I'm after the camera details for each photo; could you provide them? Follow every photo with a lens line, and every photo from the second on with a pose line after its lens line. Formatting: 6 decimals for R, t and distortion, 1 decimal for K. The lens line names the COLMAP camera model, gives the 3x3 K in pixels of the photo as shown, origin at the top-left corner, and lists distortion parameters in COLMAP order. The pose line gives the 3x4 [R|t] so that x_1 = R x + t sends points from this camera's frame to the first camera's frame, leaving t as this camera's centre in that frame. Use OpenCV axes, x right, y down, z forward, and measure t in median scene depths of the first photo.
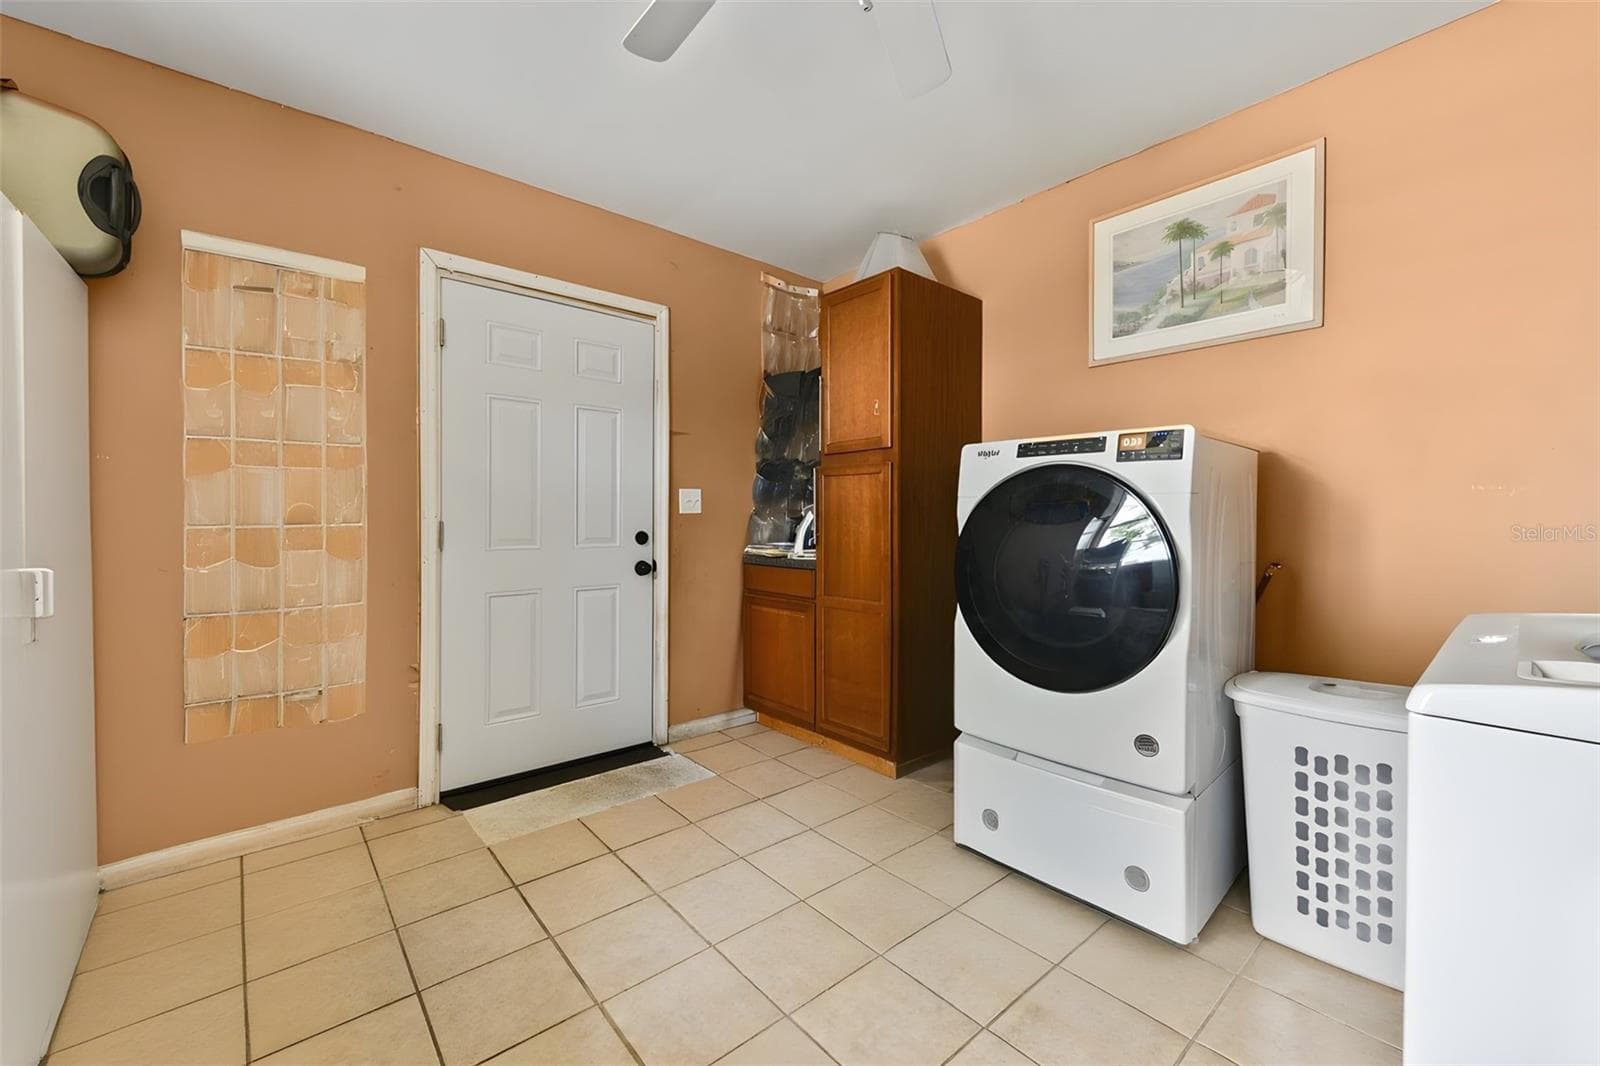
lens RADIAL K [[653.1, 0, 794.3], [0, 653.1, 532.5], [0, 0, 1]] dist [-0.000835, -0.000166]
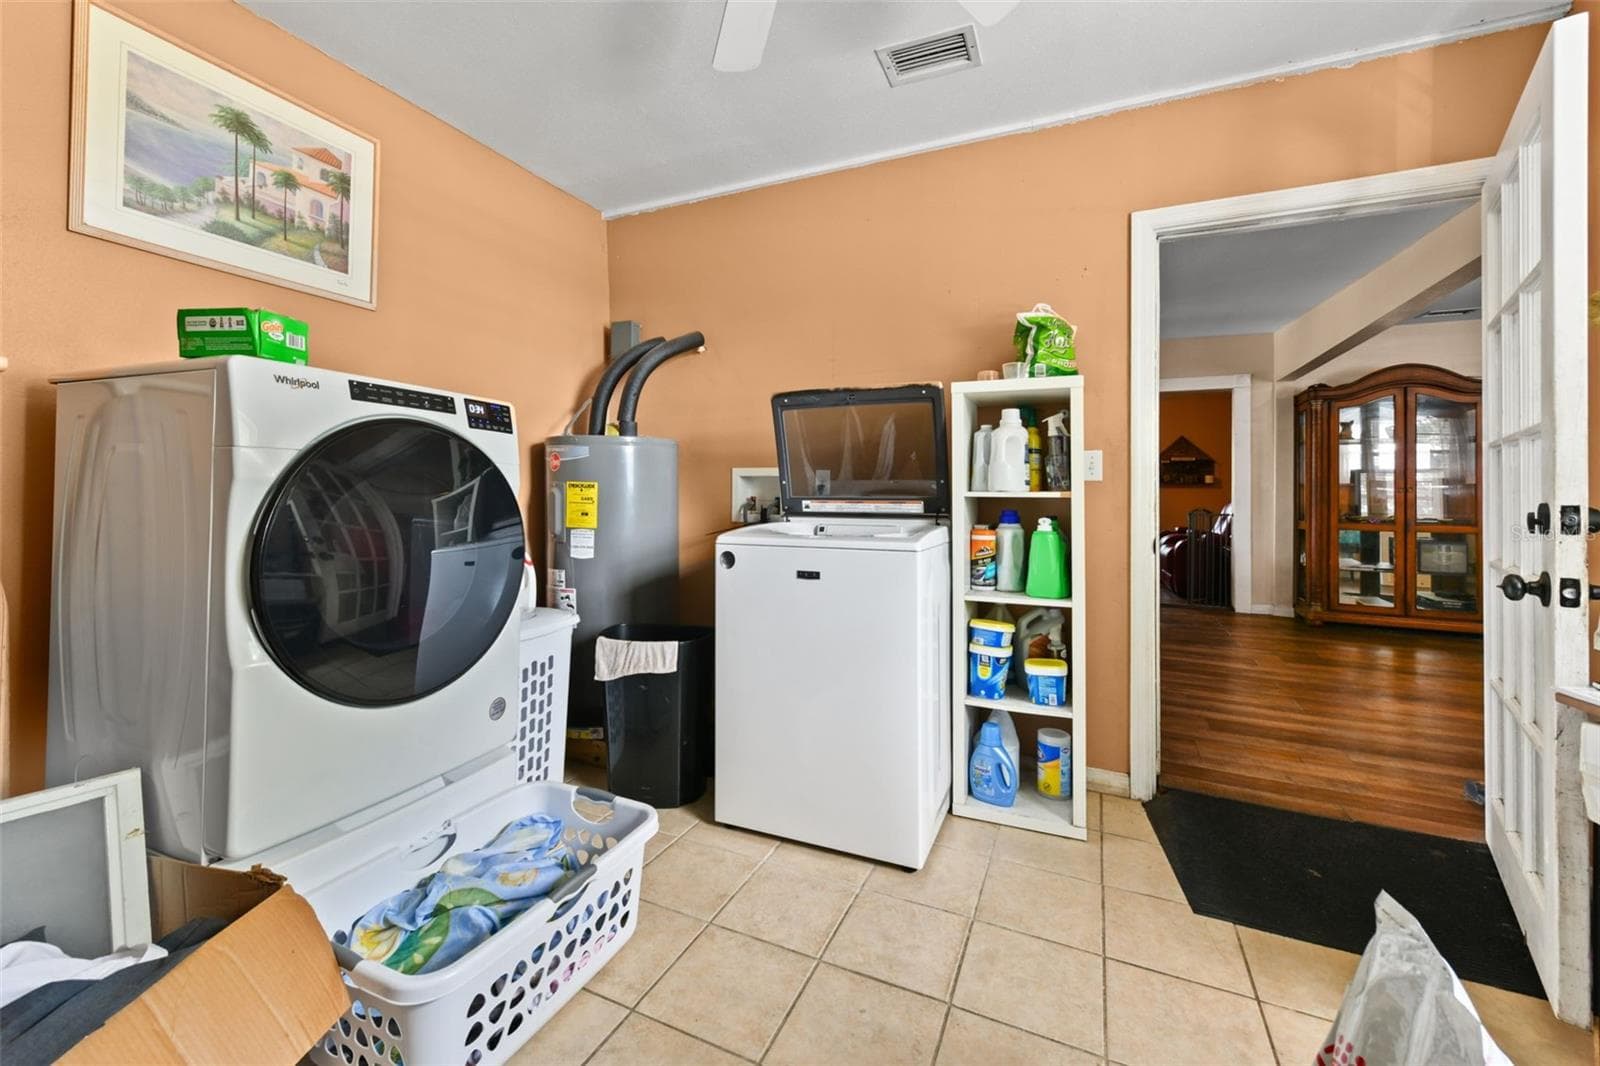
lens RADIAL K [[633.3, 0, 800.7], [0, 633.3, 482.7], [0, 0, 1]] dist [0.000636, 0.000137]
pose [[-0.433682, 0.006176, 0.901045, -0.434243], [0.004465, 0.999979, -0.004705, -0.017551], [-0.901055, 0.001982, -0.433700, 0.773318]]
